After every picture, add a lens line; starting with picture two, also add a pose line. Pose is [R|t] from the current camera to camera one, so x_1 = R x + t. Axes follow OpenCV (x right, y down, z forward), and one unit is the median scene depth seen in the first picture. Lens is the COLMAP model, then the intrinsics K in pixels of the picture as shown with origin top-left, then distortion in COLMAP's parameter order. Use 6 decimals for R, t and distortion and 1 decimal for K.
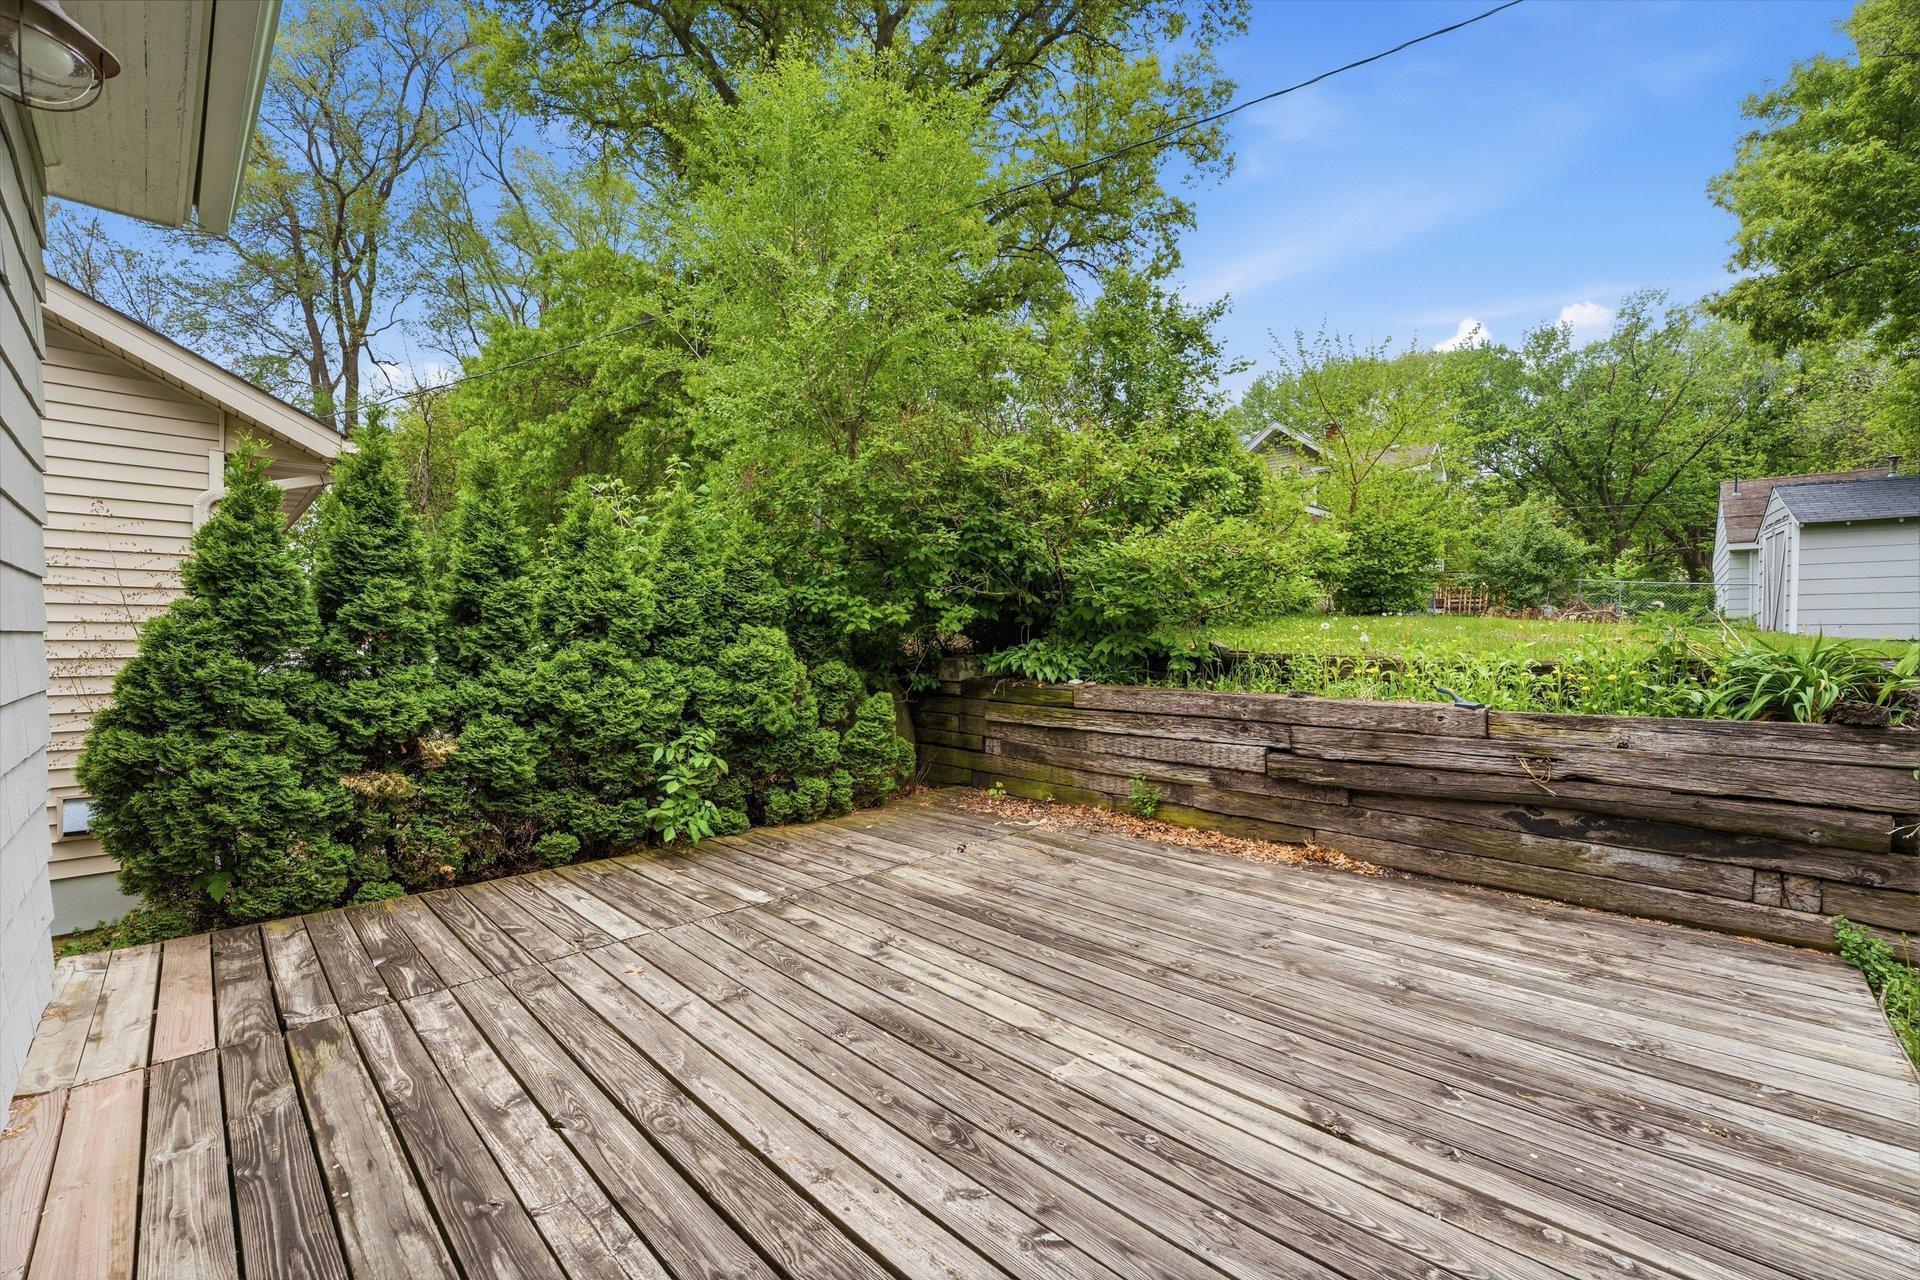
lens RADIAL K [[773.9, 0, 962.6], [0, 773.9, 642.6], [0, 0, 1]] dist [-0.024479, 0.000437]
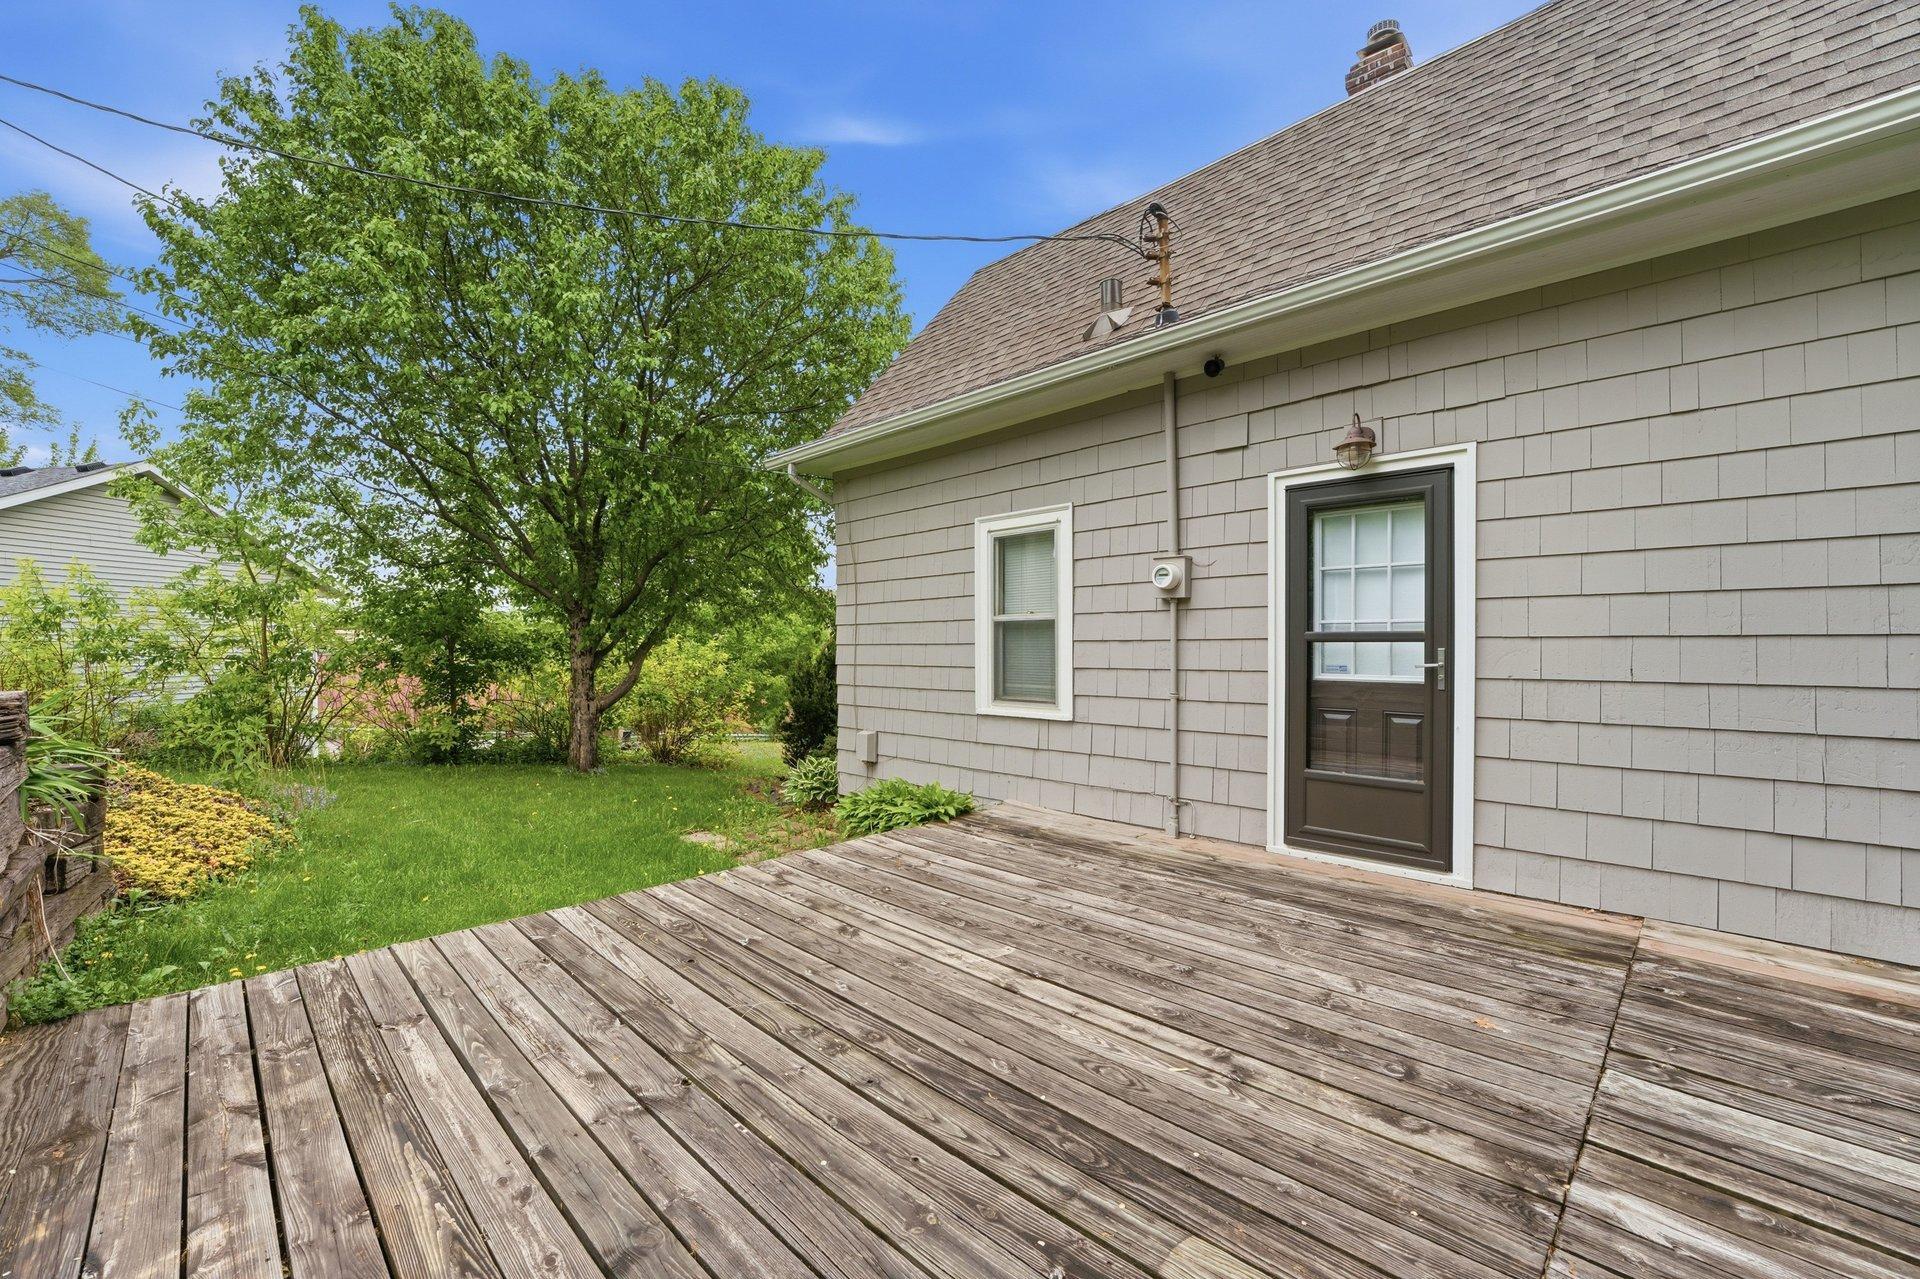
lens RADIAL K [[773.9, 0, 962.6], [0, 773.9, 642.1], [0, 0, 1]] dist [-0.024479, 0.000437]
pose [[-0.999886, -0.001118, 0.015091, 0.122013], [-0.001074, 0.999995, 0.002897, -0.003275], [-0.015094, 0.002881, -0.999882, 1.544347]]
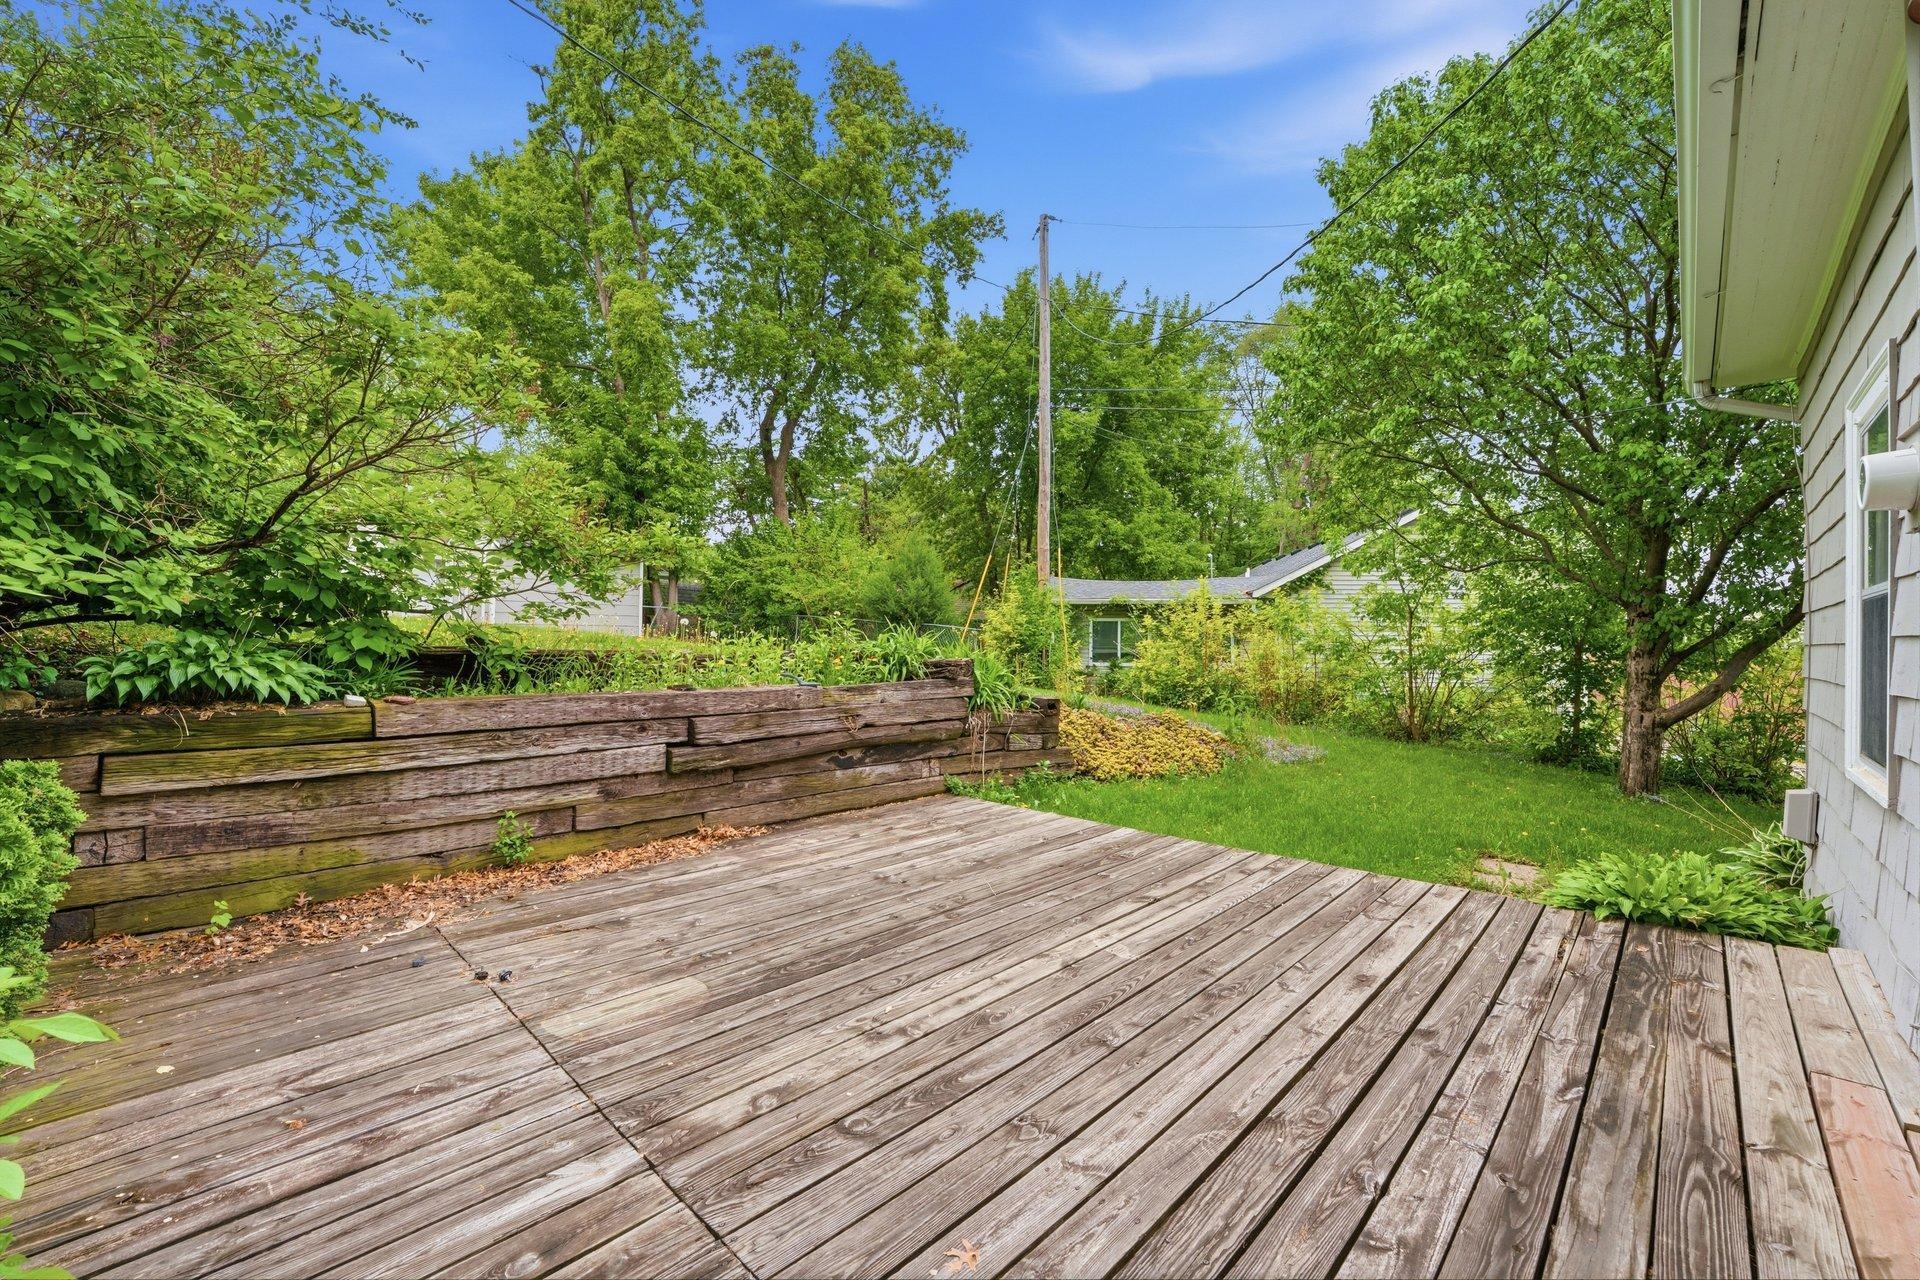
lens RADIAL K [[773.9, 0, 962.6], [0, 773.9, 642.6], [0, 0, 1]] dist [-0.024479, 0.000437]
pose [[0.000113, -0.004424, 0.999990, -0.784605], [-0.000905, 0.999990, 0.004424, 0.002668], [-1.000000, -0.000906, 0.000109, 0.828824]]
